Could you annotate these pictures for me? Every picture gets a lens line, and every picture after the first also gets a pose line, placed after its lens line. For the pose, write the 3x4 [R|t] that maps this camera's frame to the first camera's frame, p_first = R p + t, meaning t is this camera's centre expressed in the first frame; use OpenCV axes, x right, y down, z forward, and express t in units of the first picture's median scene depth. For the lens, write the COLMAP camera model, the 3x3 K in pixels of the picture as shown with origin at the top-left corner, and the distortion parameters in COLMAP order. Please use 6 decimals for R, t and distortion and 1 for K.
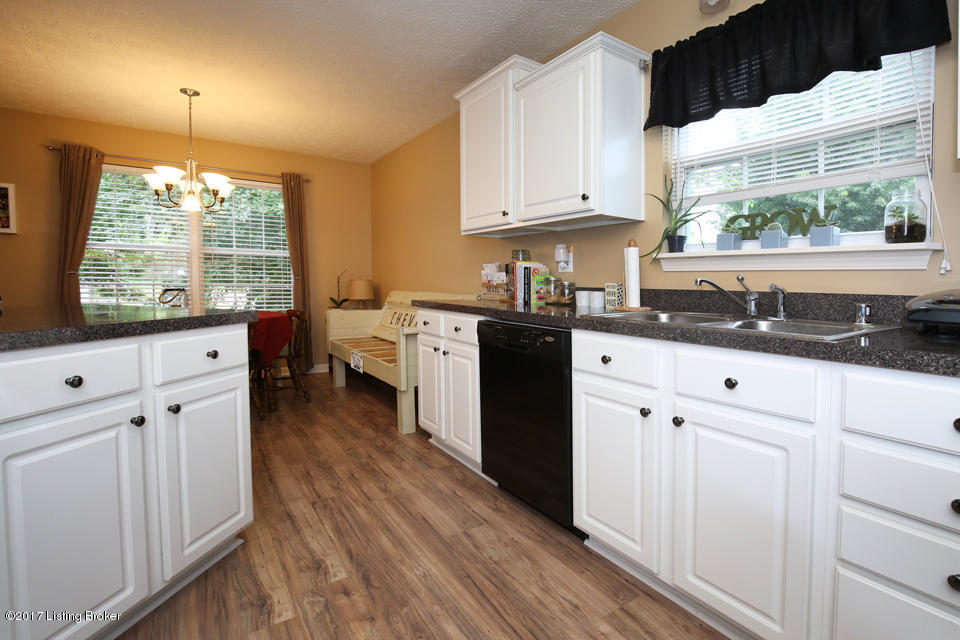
lens RADIAL K [[444.7, 0, 481.1], [0, 444.7, 310.0], [0, 0, 1]] dist [-0.000286, 0.000056]
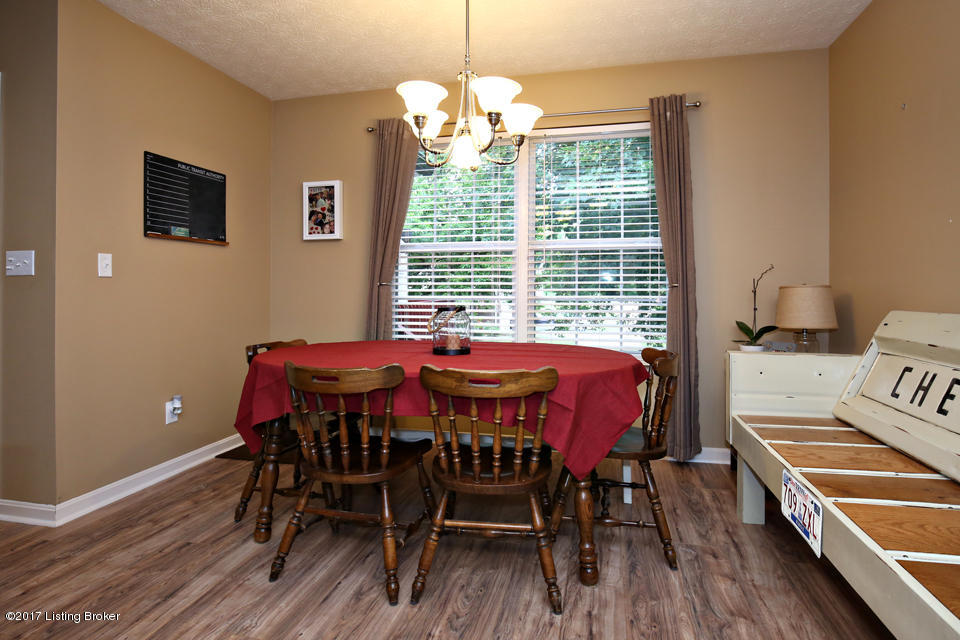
lens RADIAL K [[511.9, 0, 480.0], [0, 511.9, 307.9], [0, 0, 1]] dist [-0.037980, 0.000333]
pose [[0.689687, 0.008172, -0.724061, -0.180638], [-0.032241, 0.999291, -0.019433, -0.034617], [0.723389, 0.036747, 0.689462, 0.573047]]
